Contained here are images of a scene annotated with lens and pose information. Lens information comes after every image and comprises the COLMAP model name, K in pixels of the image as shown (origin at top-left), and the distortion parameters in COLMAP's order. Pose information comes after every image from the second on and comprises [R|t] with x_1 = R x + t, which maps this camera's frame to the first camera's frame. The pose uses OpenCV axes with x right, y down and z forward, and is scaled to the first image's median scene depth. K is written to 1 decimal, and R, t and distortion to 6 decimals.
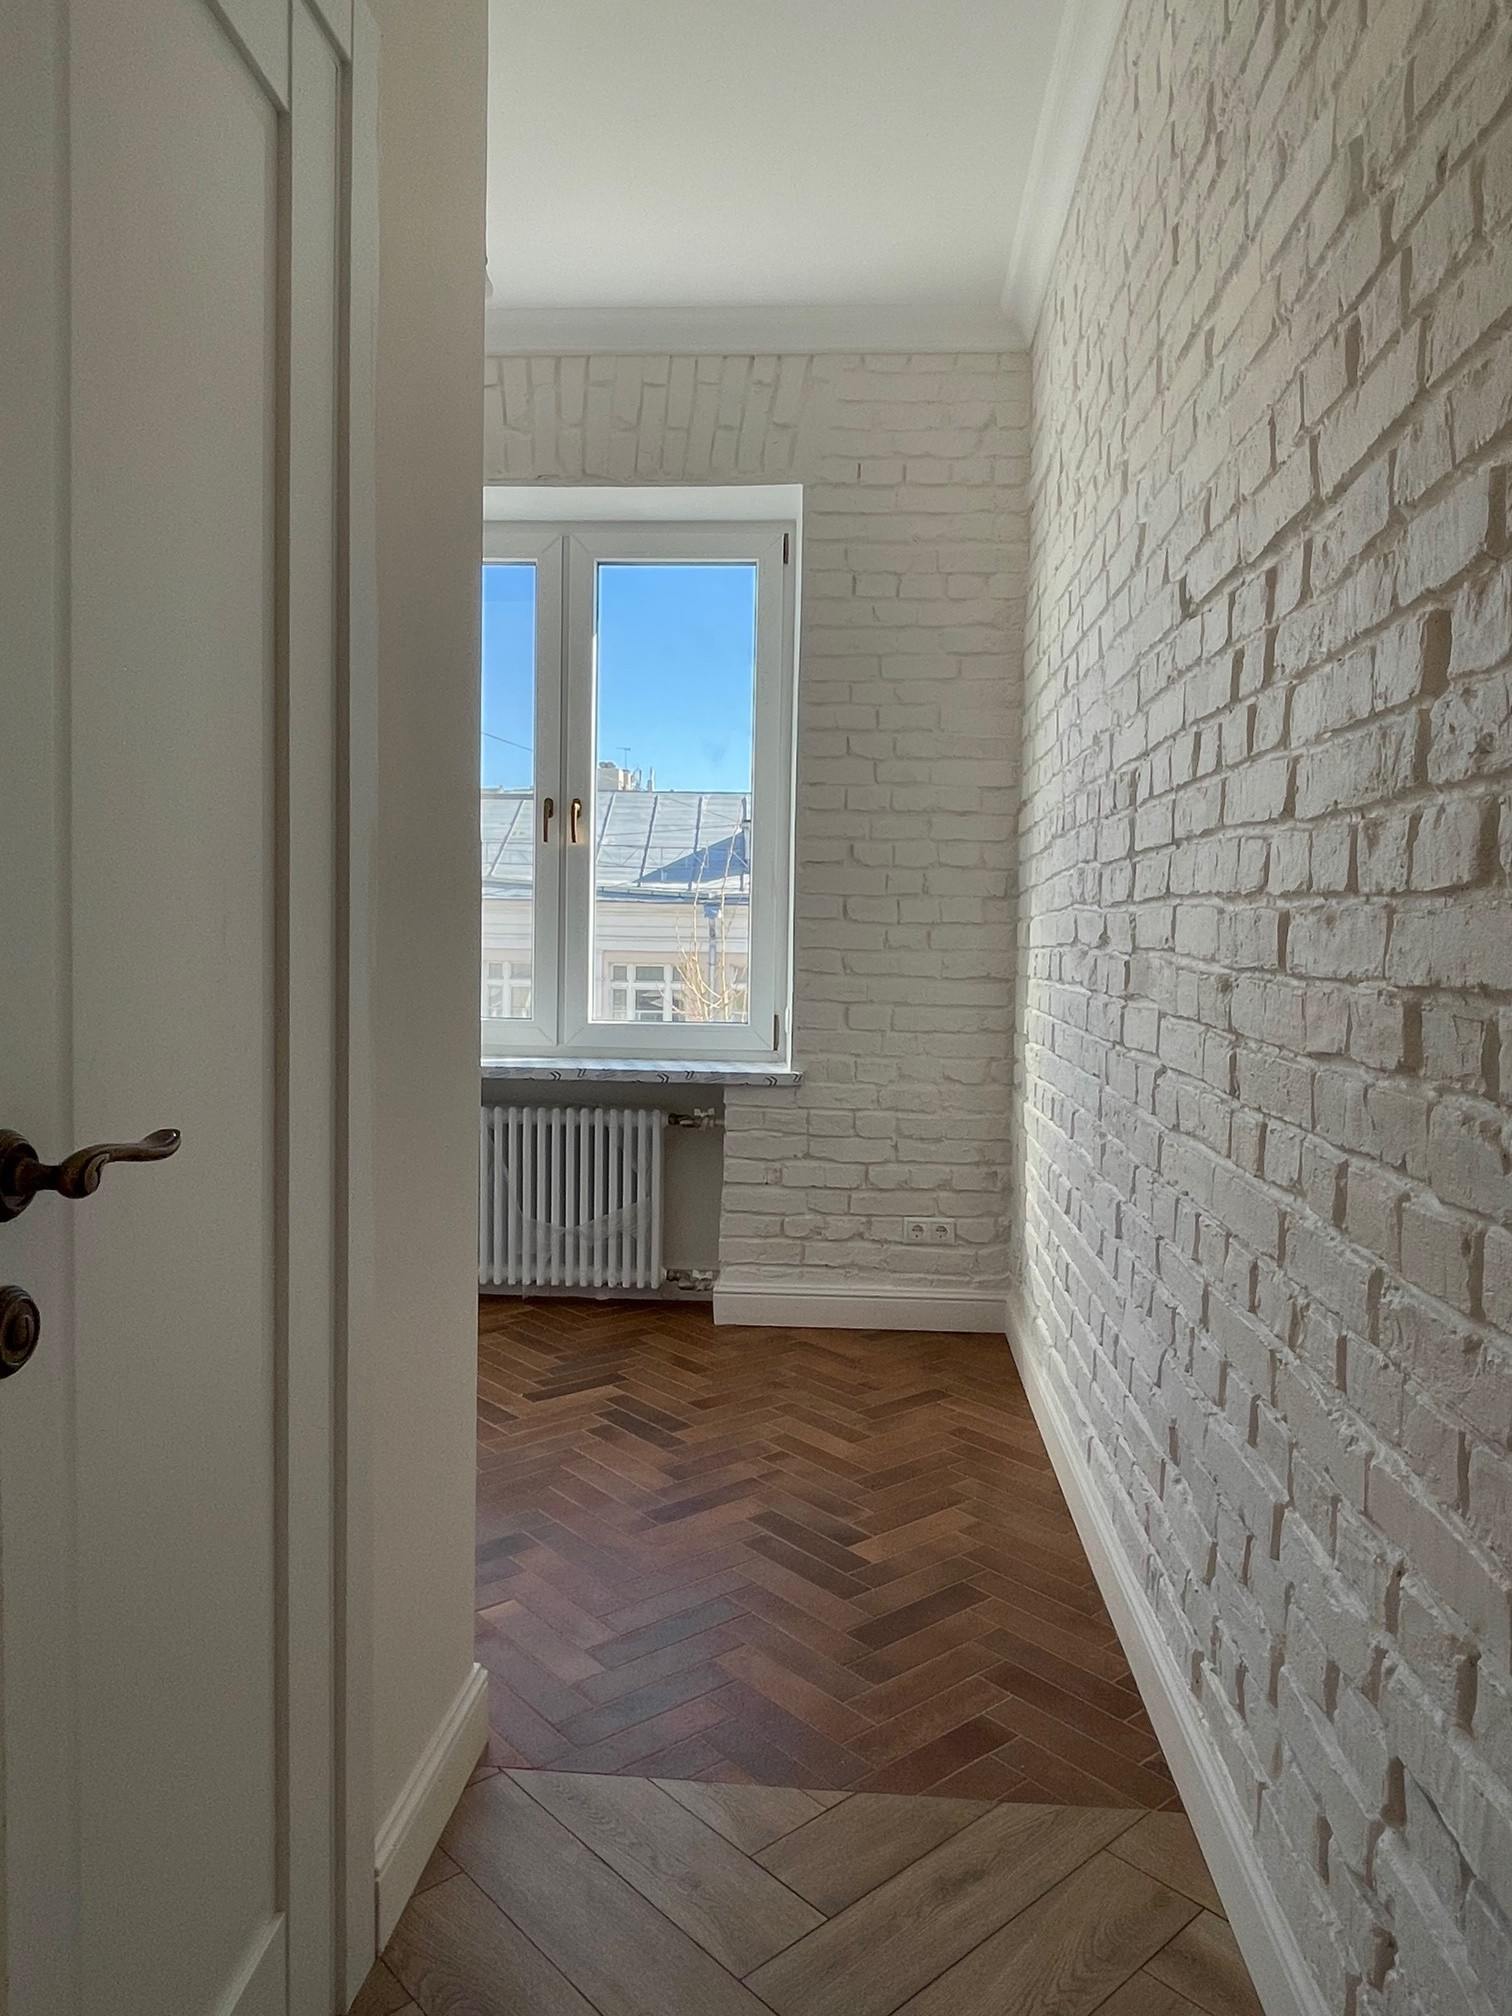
lens RADIAL K [[1327.5, 0, 756.6], [0, 1327.5, 1021.4], [0, 0, 1]] dist [0.009591, -0.000111]
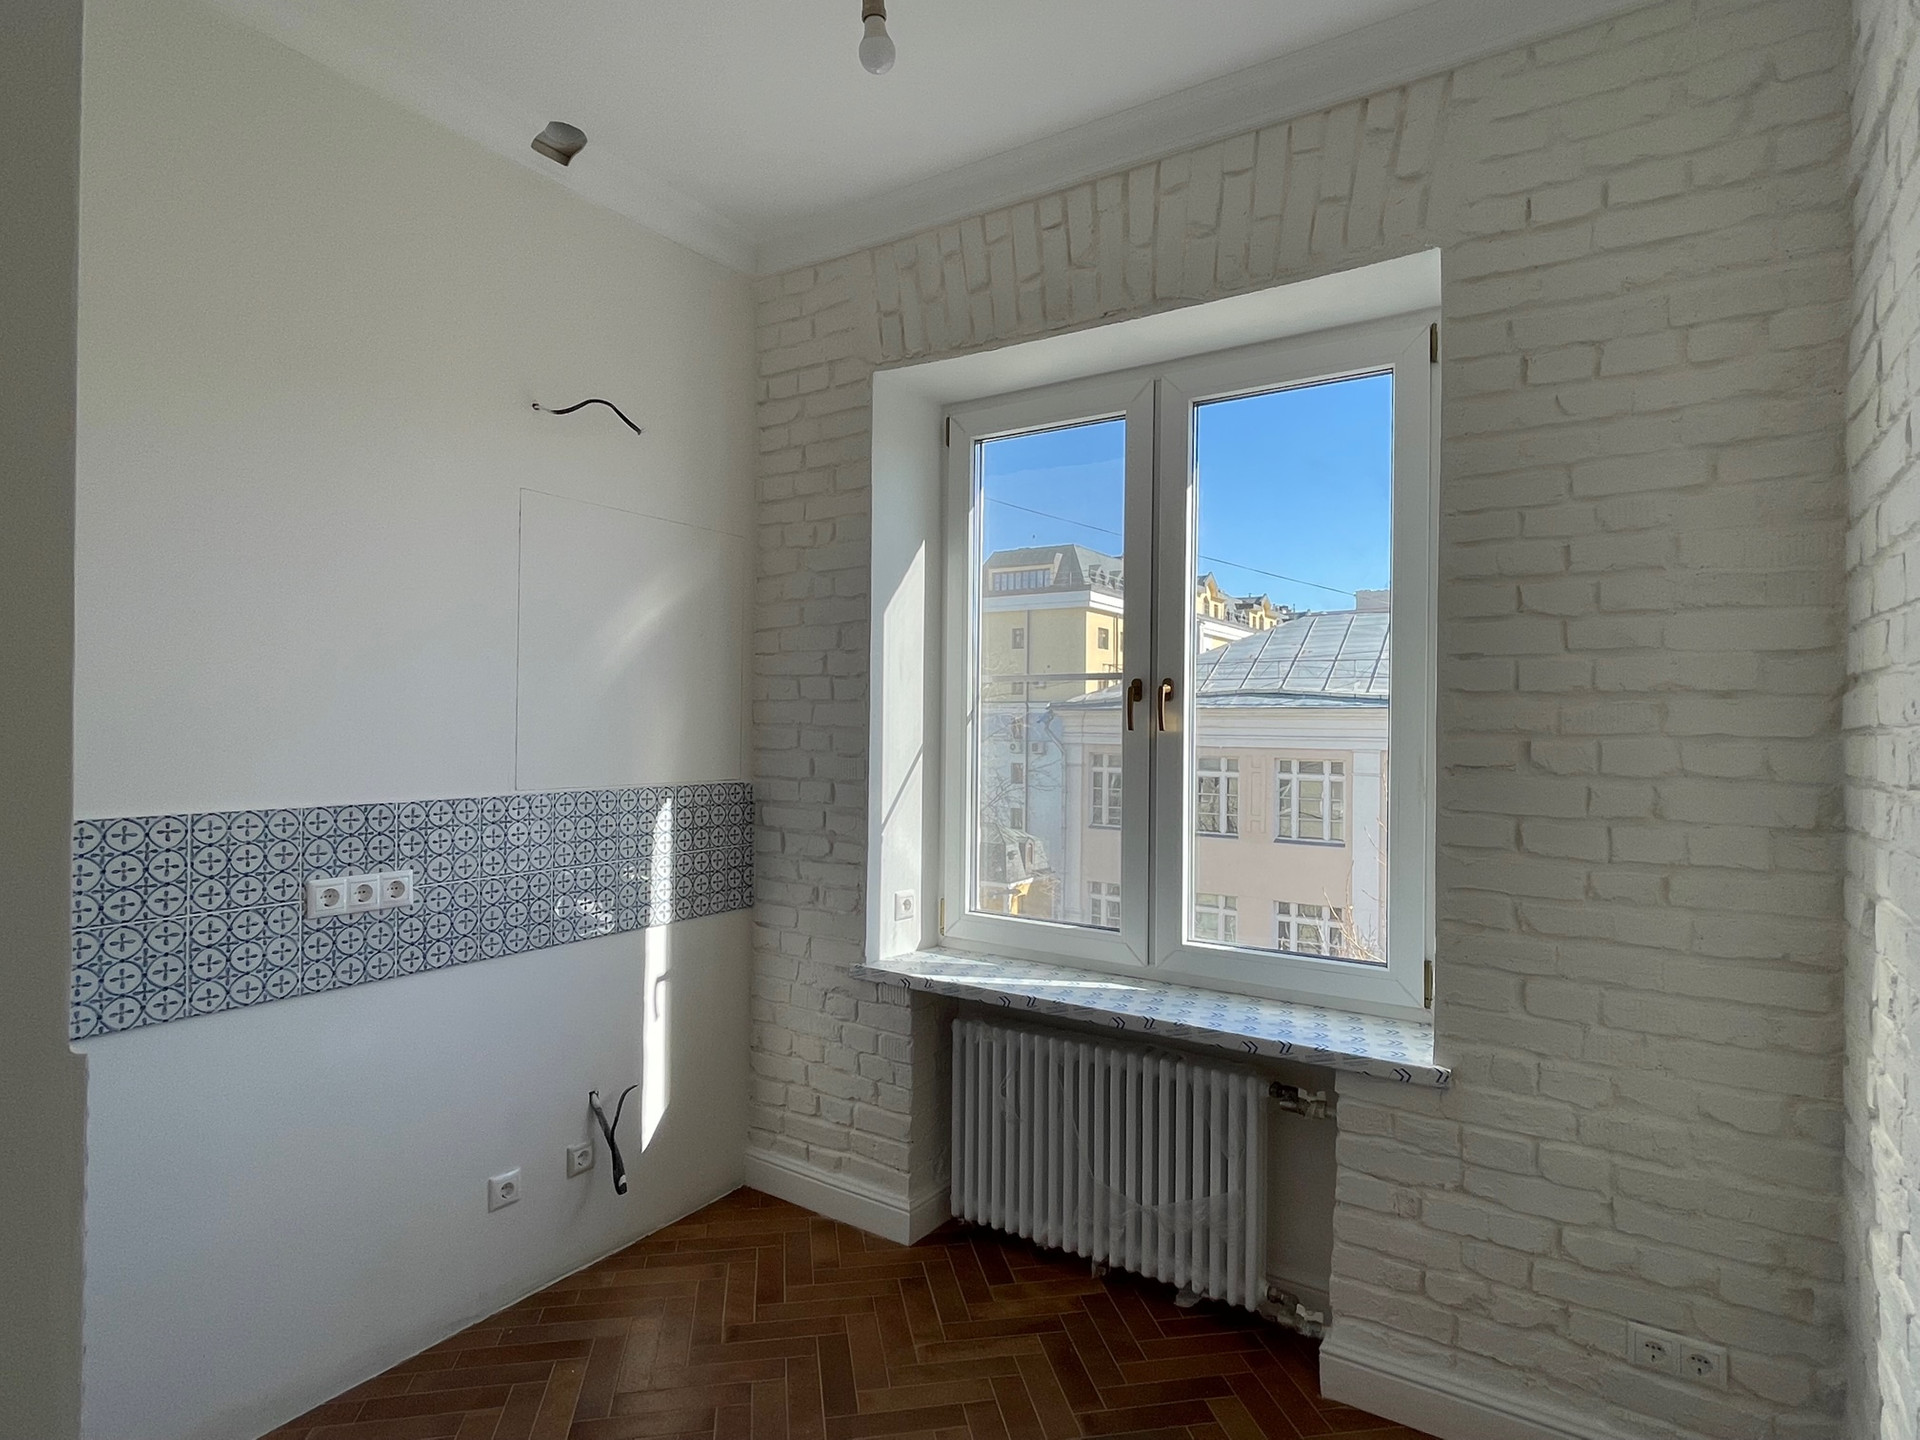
lens RADIAL K [[1024.4, 0, 959.4], [0, 1024.4, 720.3], [0, 0, 1]] dist [-0.026138, 0.018423]
pose [[0.864063, -0.012038, -0.503241, 0.082592], [-0.018560, 0.998272, -0.055746, -0.109709], [0.503042, 0.057508, 0.862346, 0.400163]]
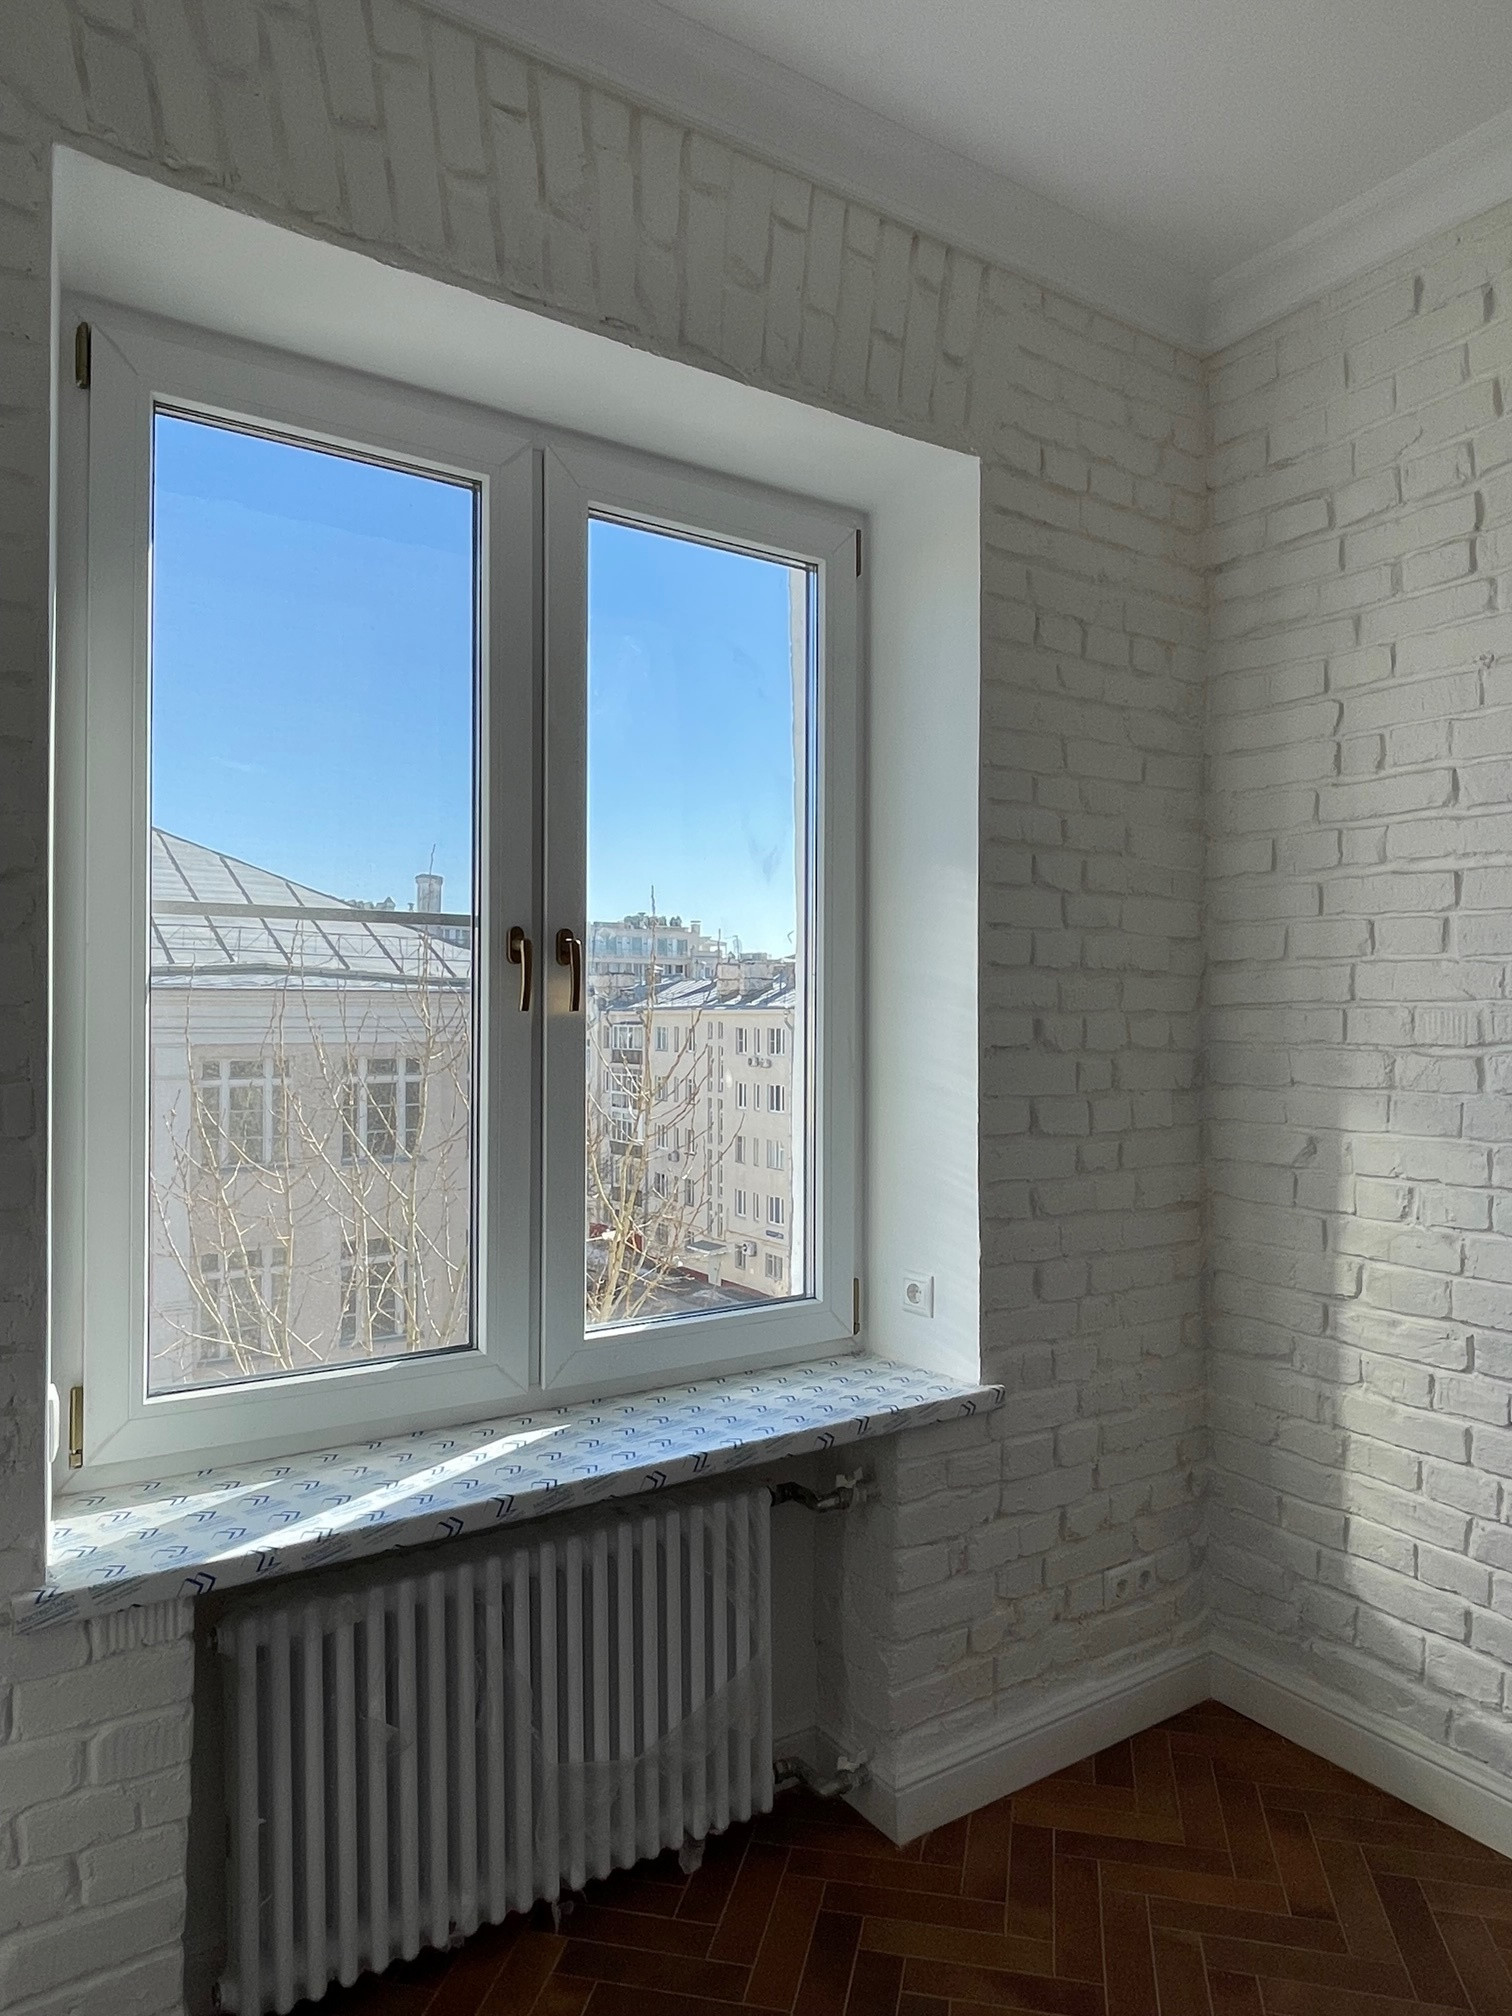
lens RADIAL K [[1274.5, 0, 765.0], [0, 1274.5, 1013.3], [0, 0, 1]] dist [0.017130, -0.045126]
pose [[0.797411, -0.014841, 0.603254, -0.413365], [0.042305, 0.998613, -0.031353, -0.121943], [-0.601952, 0.050522, 0.796932, 0.579423]]
